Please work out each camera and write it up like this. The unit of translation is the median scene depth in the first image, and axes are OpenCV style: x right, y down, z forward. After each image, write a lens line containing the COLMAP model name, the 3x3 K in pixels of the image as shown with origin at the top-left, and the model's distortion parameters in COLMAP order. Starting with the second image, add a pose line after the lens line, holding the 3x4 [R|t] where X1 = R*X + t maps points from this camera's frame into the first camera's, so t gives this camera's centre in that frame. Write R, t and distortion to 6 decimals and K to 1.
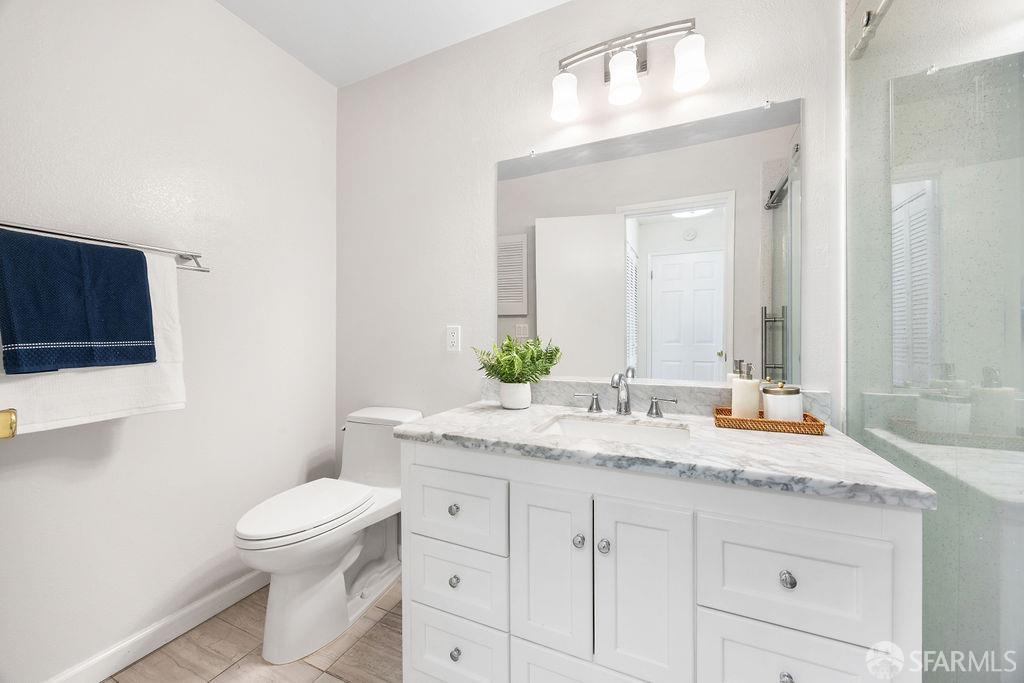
lens RADIAL K [[388.5, 0, 513.7], [0, 388.5, 340.5], [0, 0, 1]] dist [-0.005731, -0.000160]
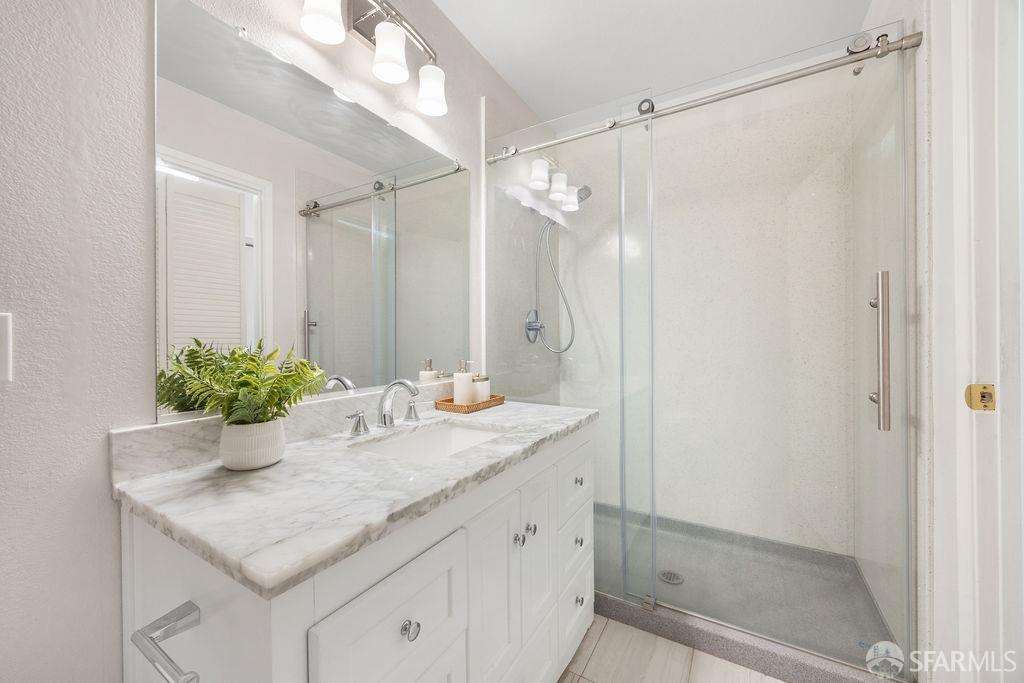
lens RADIAL K [[388.5, 0, 513.7], [0, 388.5, 340.5], [0, 0, 1]] dist [-0.005731, -0.000160]
pose [[0.102224, -0.008756, 0.994723, -0.746576], [0.007376, 0.999940, 0.008044, -0.020174], [-0.994734, 0.006515, 0.102283, 0.777683]]
